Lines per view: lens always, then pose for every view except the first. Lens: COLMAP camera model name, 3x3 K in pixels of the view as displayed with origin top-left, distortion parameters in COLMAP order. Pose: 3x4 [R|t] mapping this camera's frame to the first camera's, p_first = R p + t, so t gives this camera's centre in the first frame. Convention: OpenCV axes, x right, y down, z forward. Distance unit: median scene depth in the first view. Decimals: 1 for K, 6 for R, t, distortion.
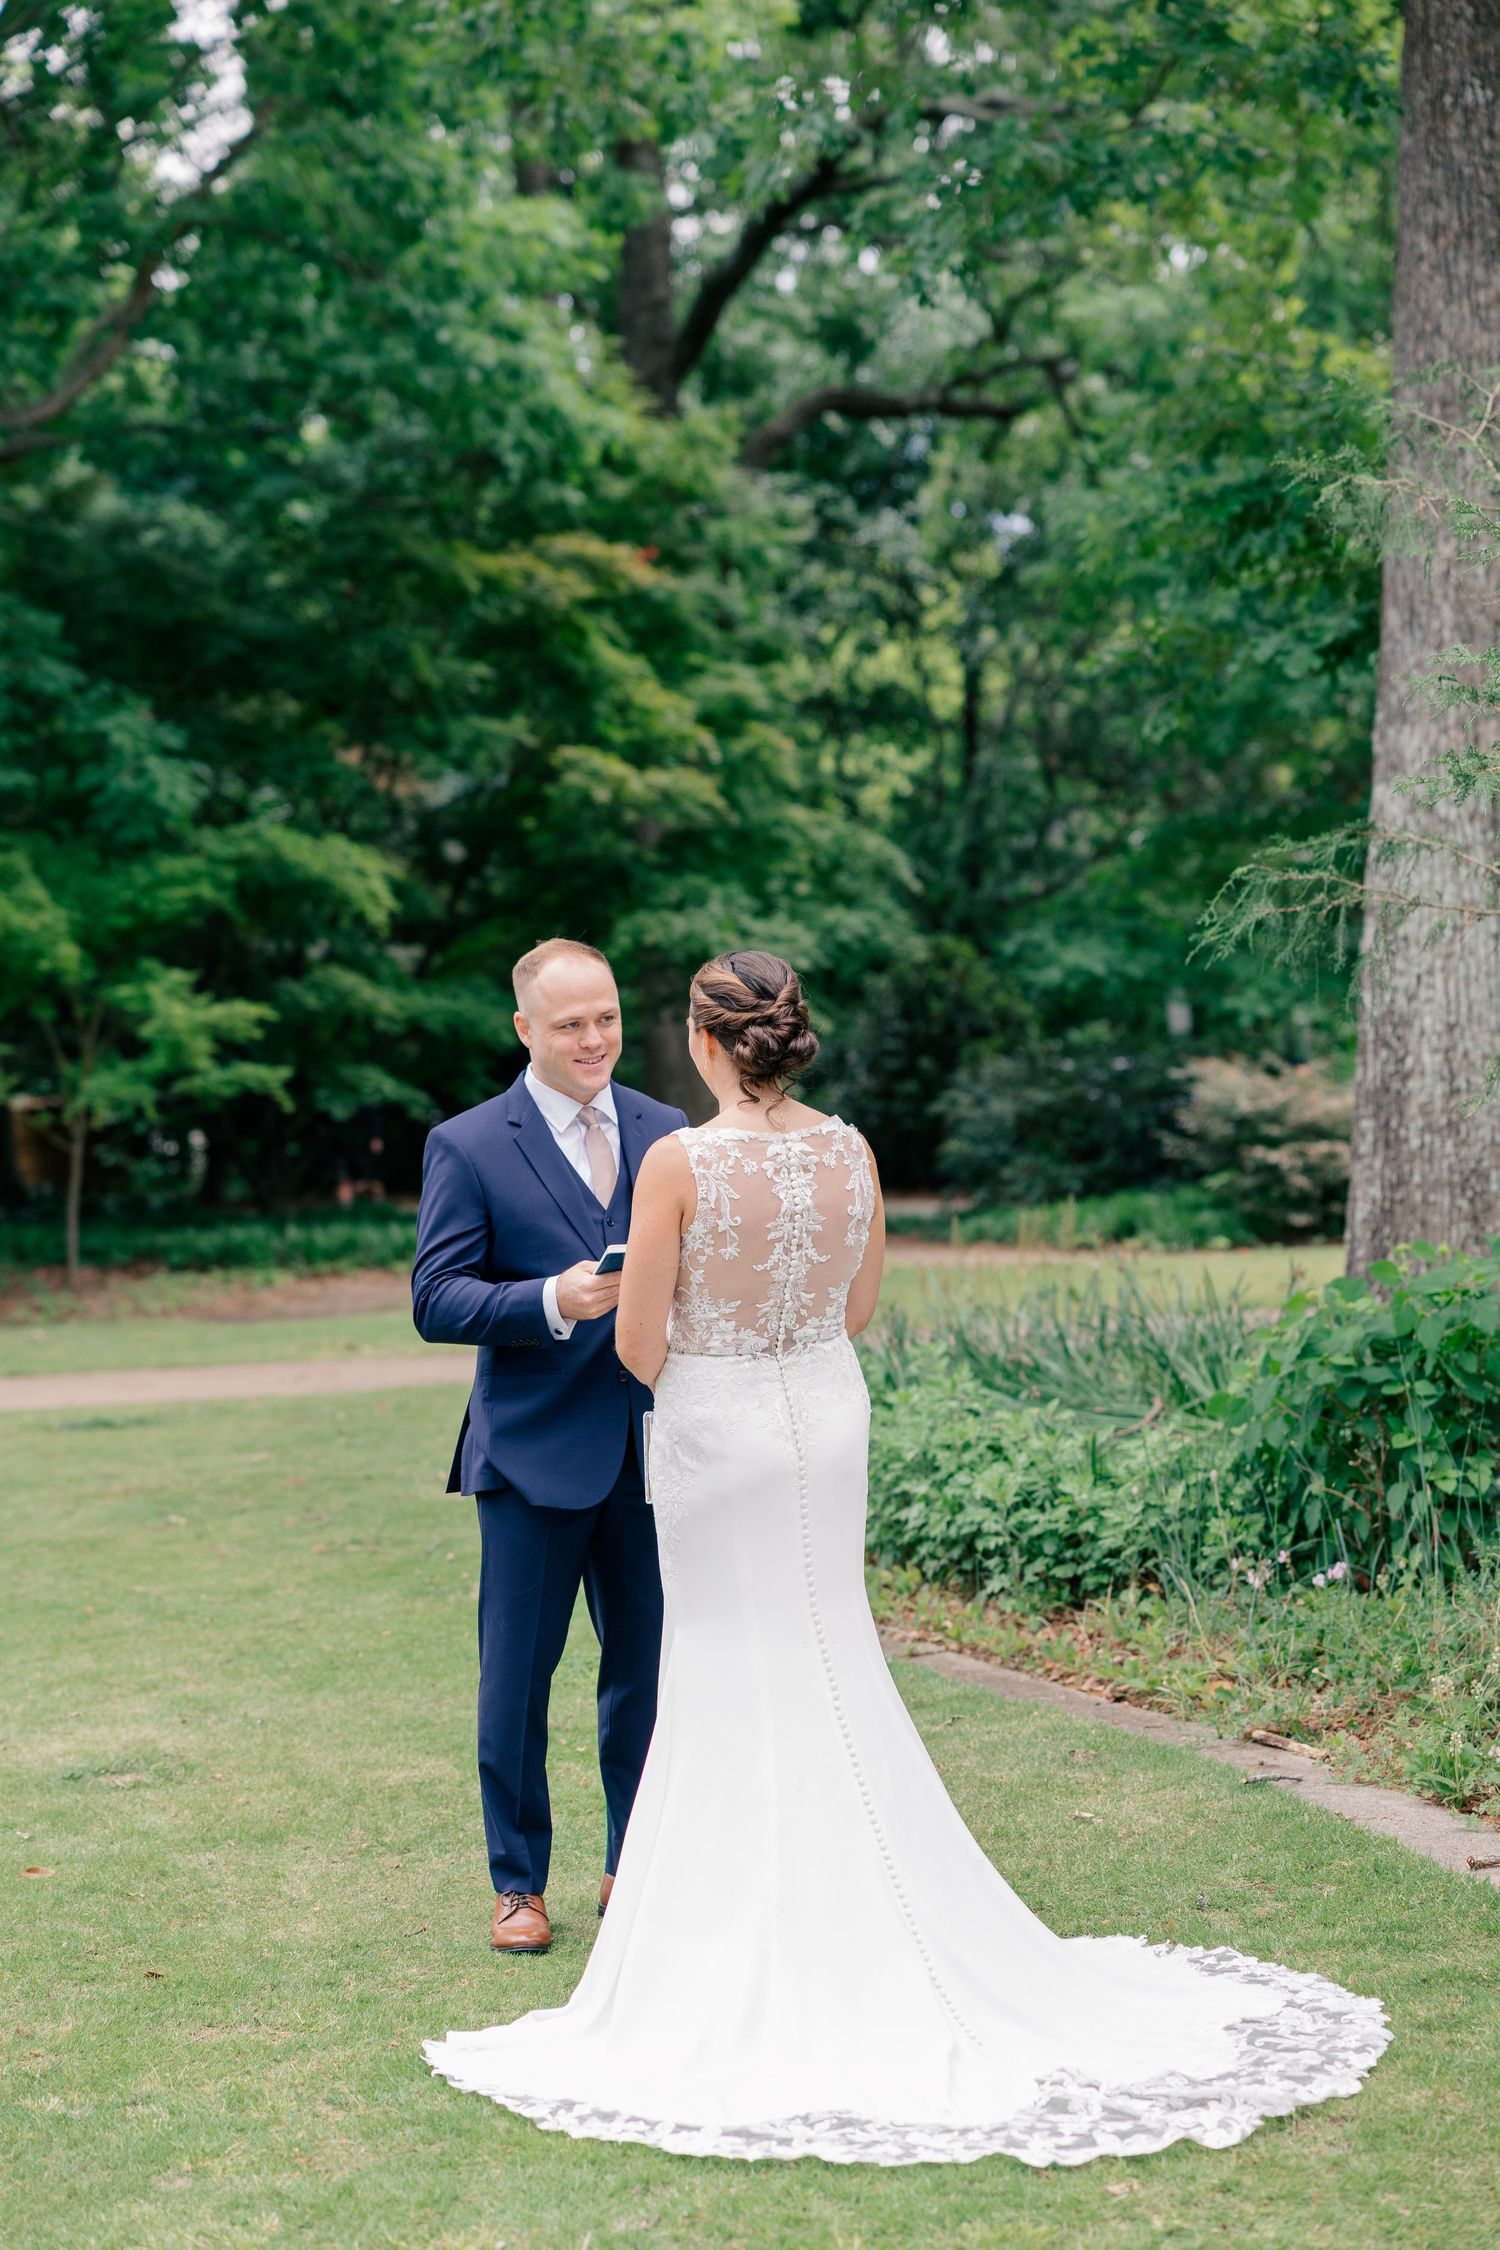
lens RADIAL K [[4392.7, 0, 744.0], [0, 4392.7, 1172.6], [0, 0, 1]] dist [0.030941, 0.212057]
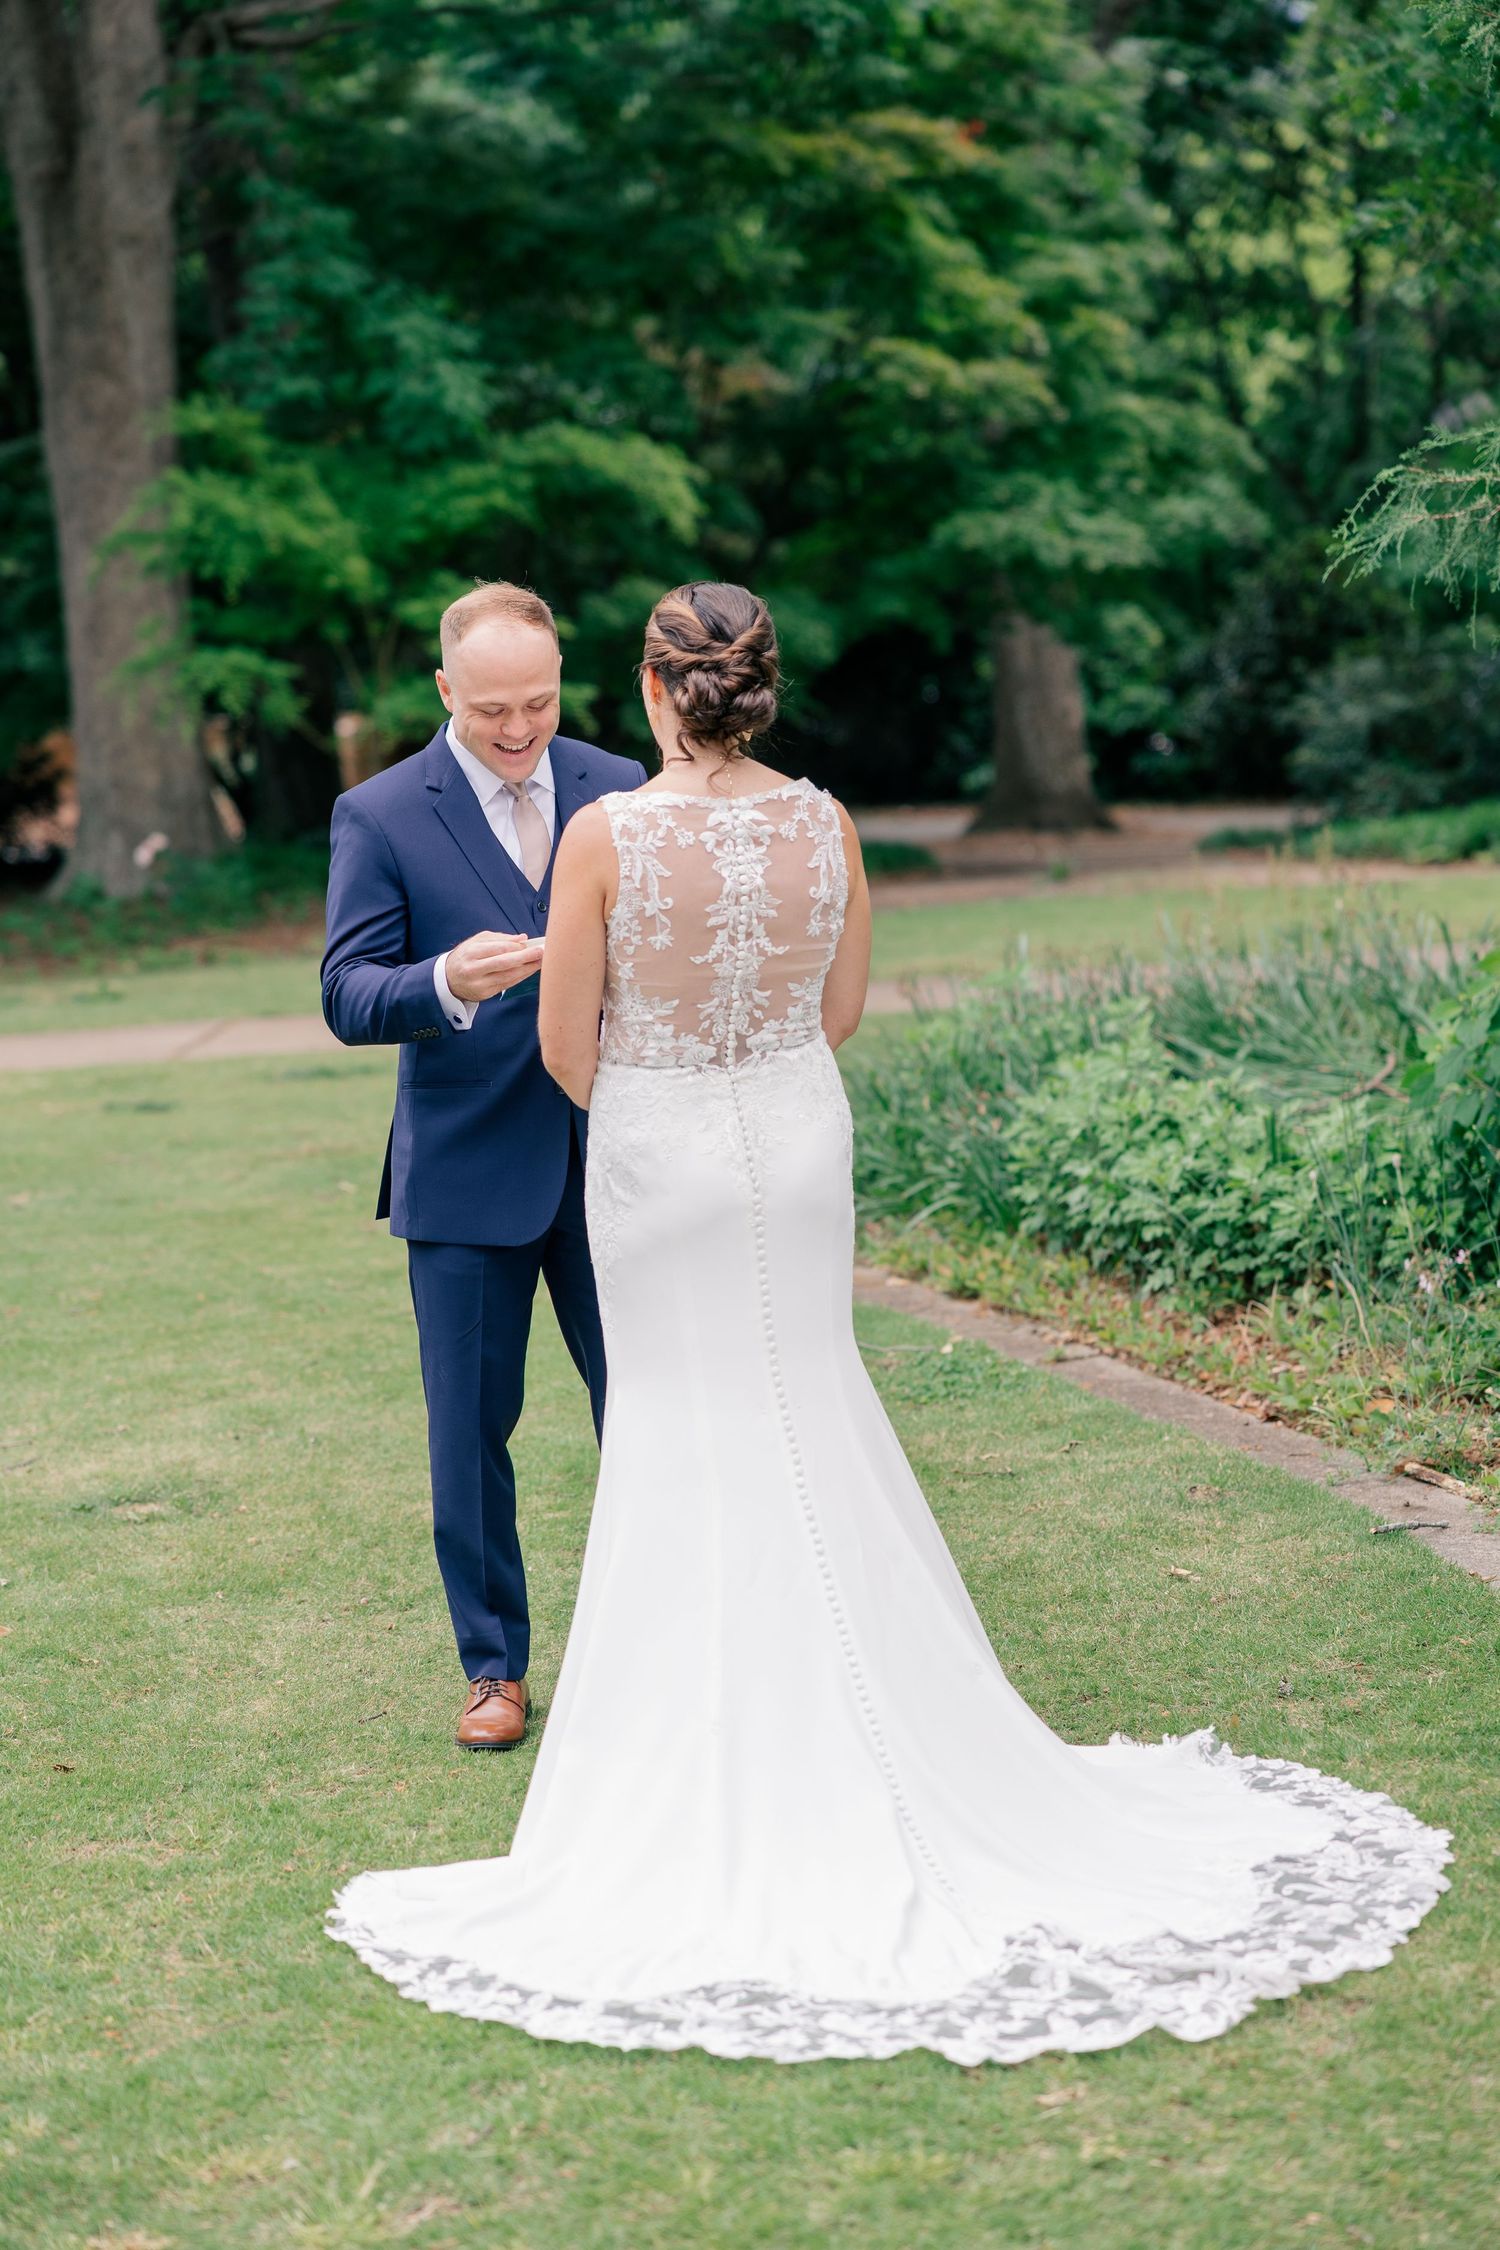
lens RADIAL K [[4392.7, 0, 744.0], [0, 4392.7, 1172.6], [0, 0, 1]] dist [0.030941, 0.212057]
pose [[0.995132, -0.003384, -0.098498, 0.067251], [0.012247, 0.995910, 0.089520, -0.009349], [0.097792, -0.090291, 0.991103, 0.122317]]
